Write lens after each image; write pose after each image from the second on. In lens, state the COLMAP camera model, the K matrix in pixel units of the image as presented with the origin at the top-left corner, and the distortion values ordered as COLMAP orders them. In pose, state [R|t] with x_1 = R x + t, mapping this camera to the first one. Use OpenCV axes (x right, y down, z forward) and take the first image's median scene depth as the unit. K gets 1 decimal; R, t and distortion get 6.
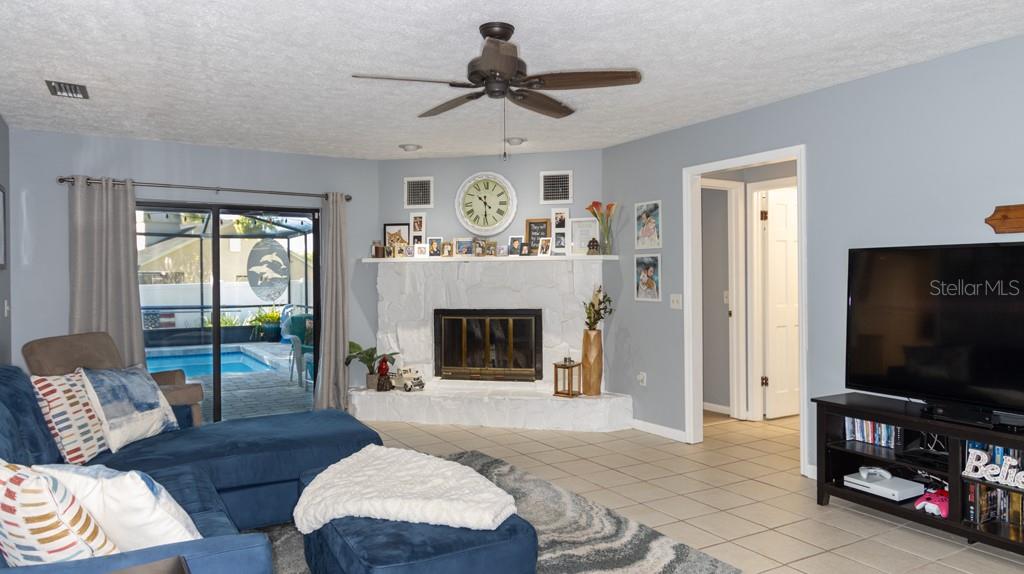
lens RADIAL K [[660.0, 0, 503.2], [0, 660.0, 280.2], [0, 0, 1]] dist [0.006508, 0.004095]
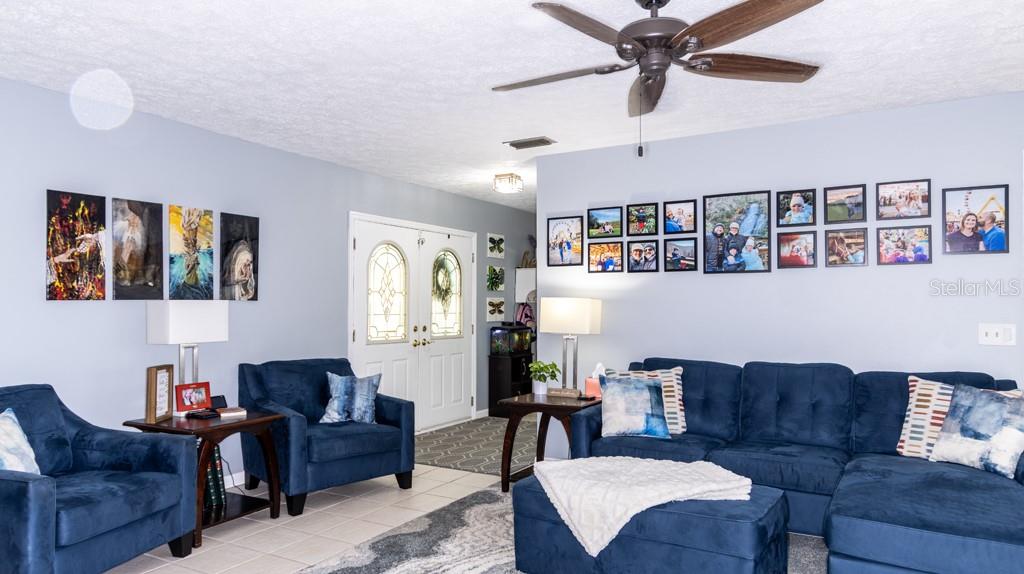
lens RADIAL K [[660.0, 0, 507.3], [0, 660.0, 294.5], [0, 0, 1]] dist [0.006508, 0.004095]
pose [[-0.874605, 0.003979, -0.484819, 0.273276], [0.008823, 0.999931, -0.007710, -0.003763], [0.484755, -0.011020, -0.874580, 0.821845]]
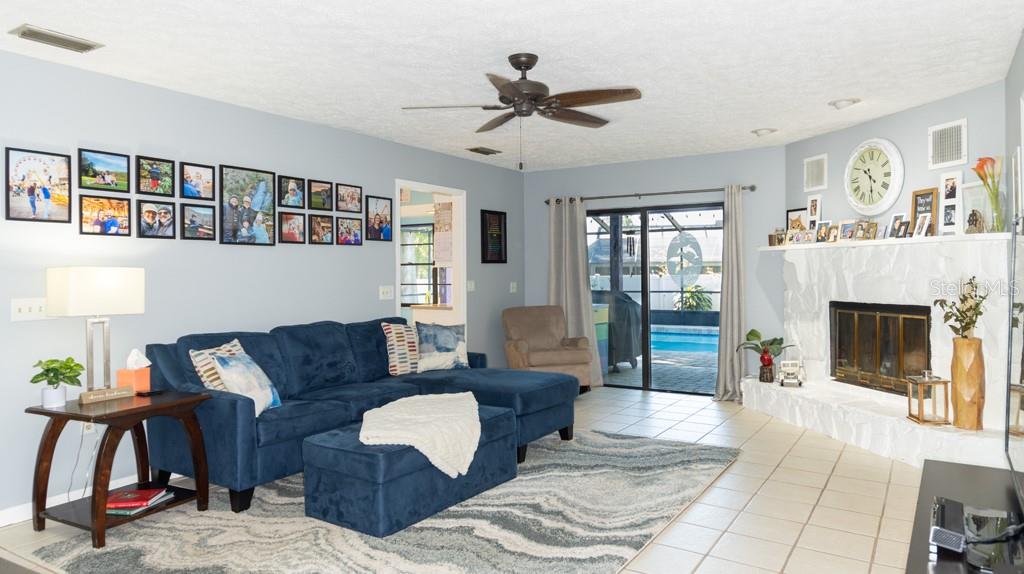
lens RADIAL K [[660.0, 0, 534.5], [0, 660.0, 269.5], [0, 0, 1]] dist [0.006508, 0.004095]
pose [[0.478847, 0.000241, -0.877898, 0.525591], [0.004198, 0.999988, 0.002564, -0.003187], [0.877888, -0.004913, 0.478840, 0.232823]]
